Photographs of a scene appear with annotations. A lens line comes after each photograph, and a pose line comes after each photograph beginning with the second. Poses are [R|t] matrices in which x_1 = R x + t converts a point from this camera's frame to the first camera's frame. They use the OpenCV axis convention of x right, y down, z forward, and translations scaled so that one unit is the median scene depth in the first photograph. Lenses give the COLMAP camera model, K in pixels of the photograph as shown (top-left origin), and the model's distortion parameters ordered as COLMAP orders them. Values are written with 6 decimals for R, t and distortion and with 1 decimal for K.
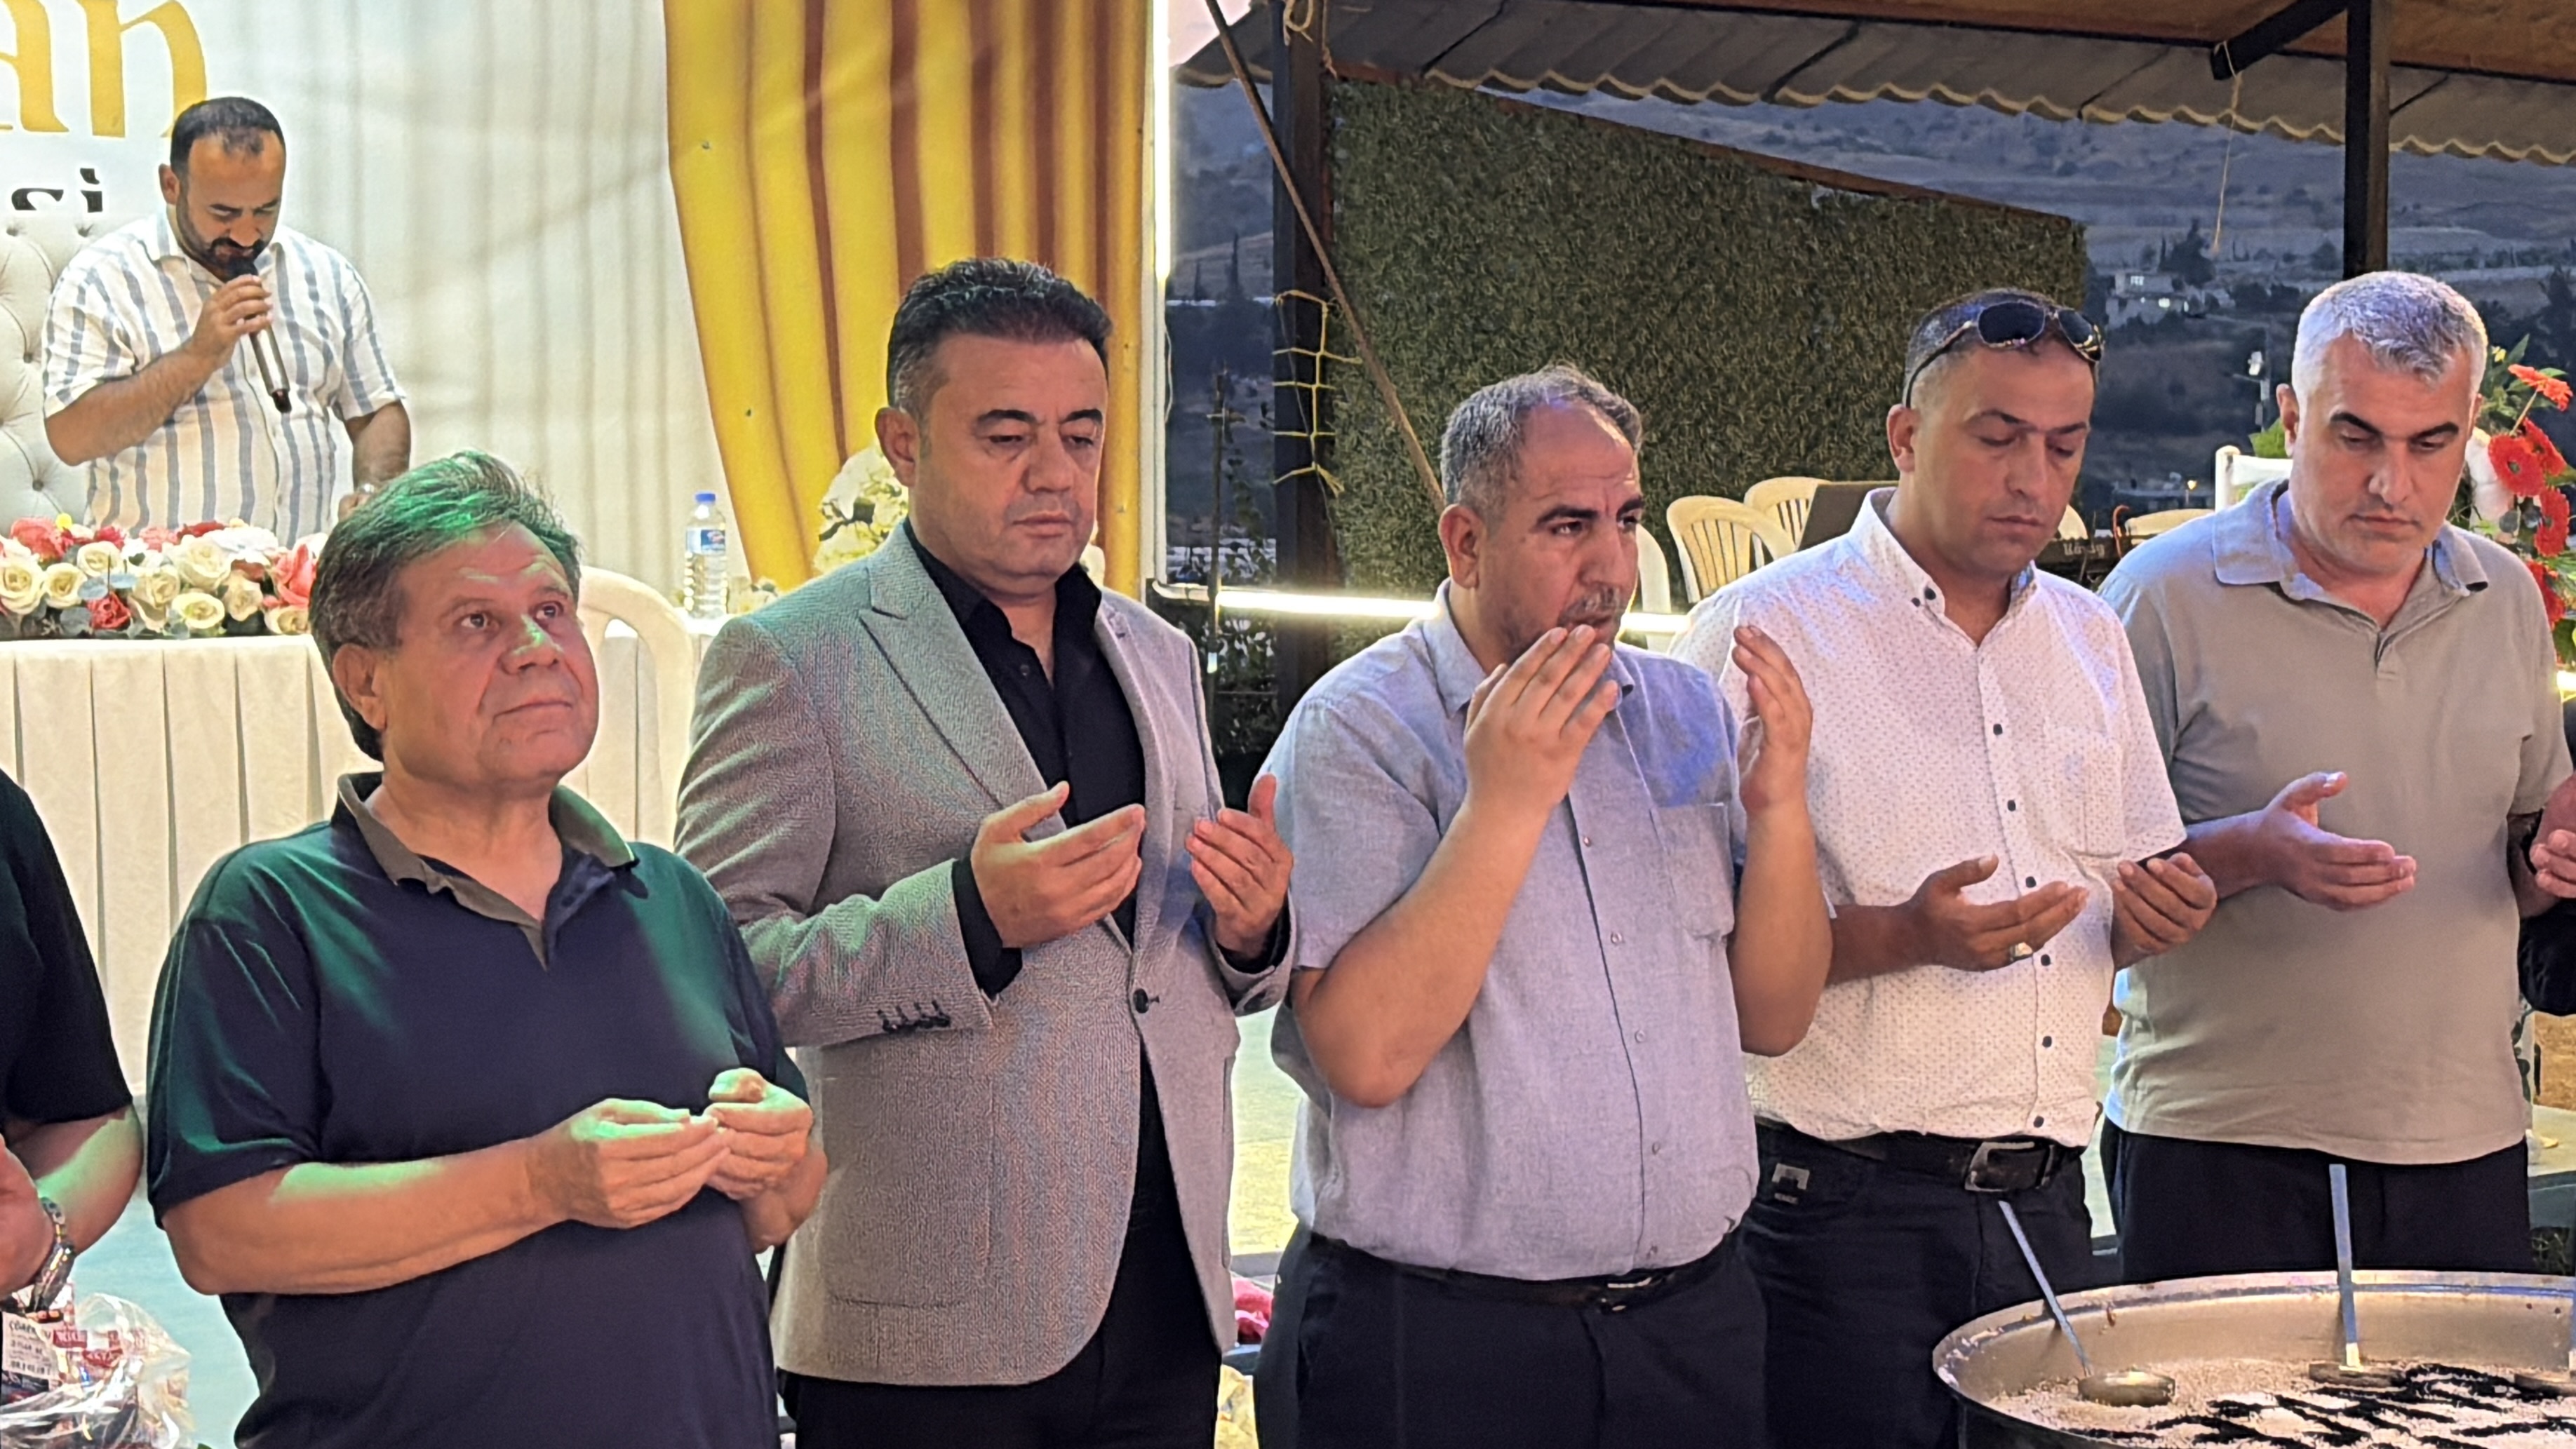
lens RADIAL K [[4355.7, 0, 1309.1], [0, 4355.7, 738.8], [0, 0, 1]] dist [0.160409, 0.000000]
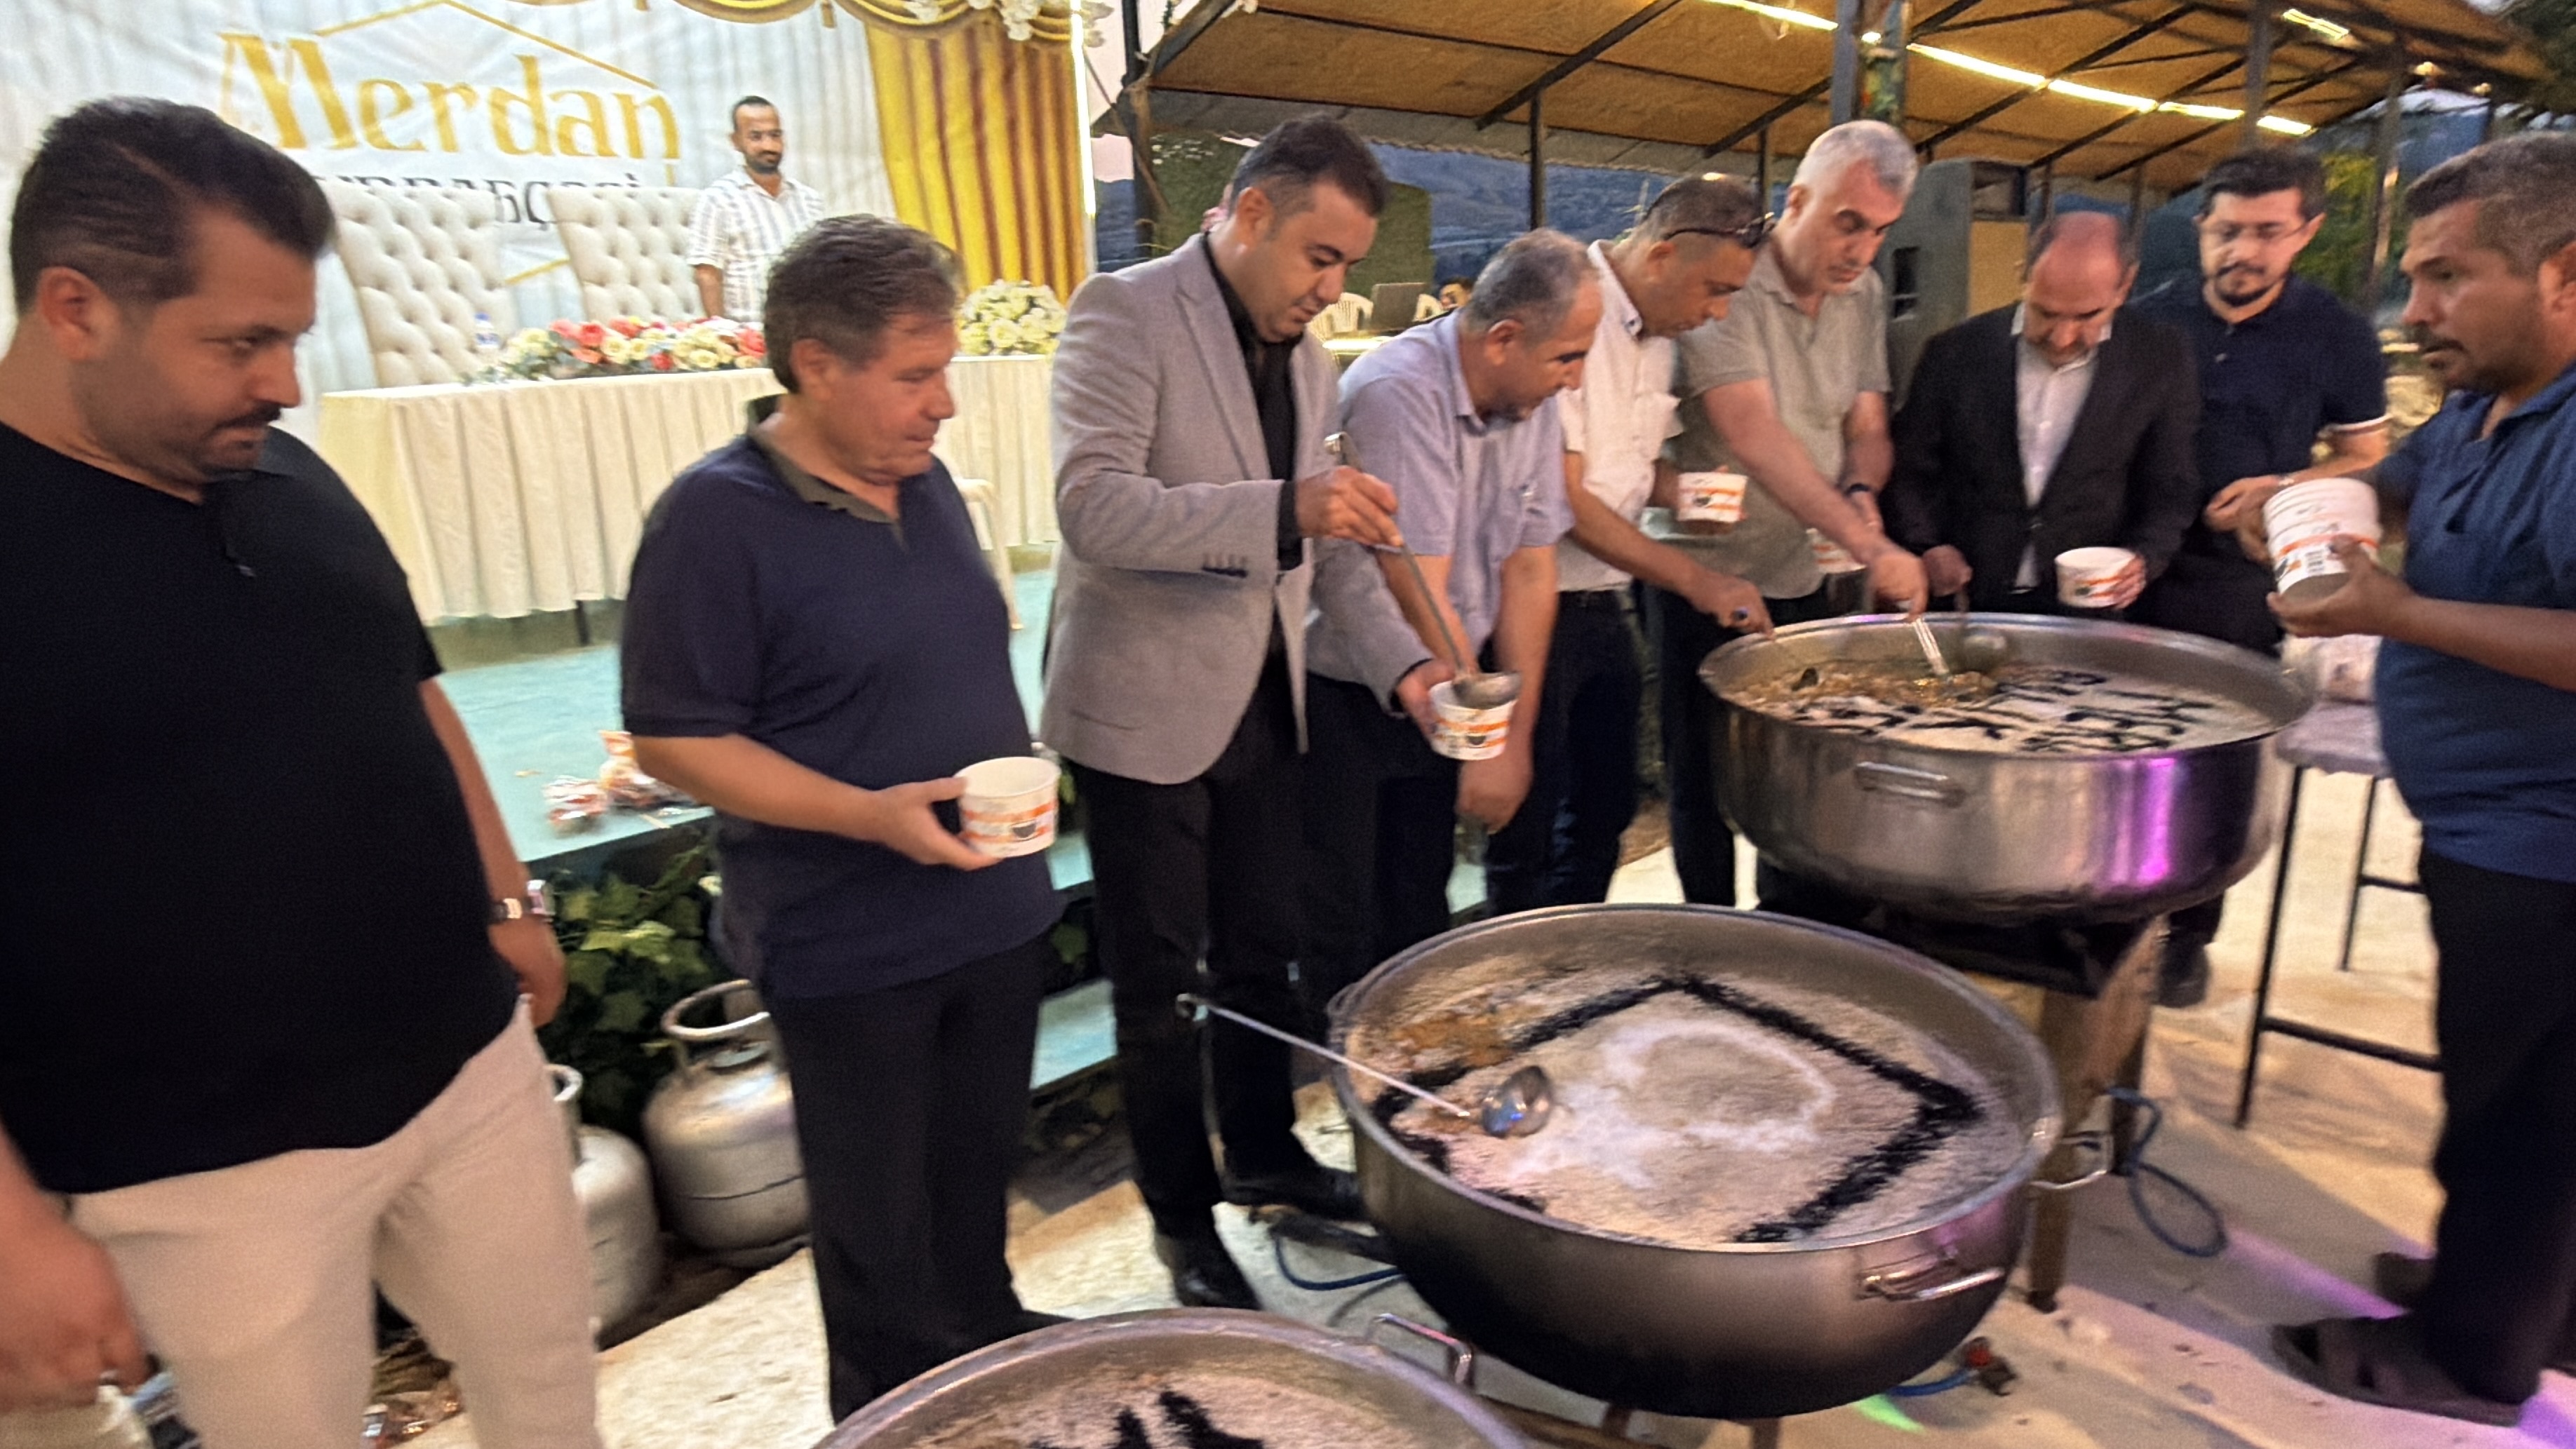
lens RADIAL K [[1429.4, 0, 1286.4], [0, 1429.4, 689.6], [0, 0, 1]] dist [0.005329, 0.000723]
pose [[0.989844, -0.075668, 0.120347, -0.066256], [0.051332, 0.979700, 0.193785, 0.008271], [-0.132567, -0.185639, 0.973634, 0.247568]]
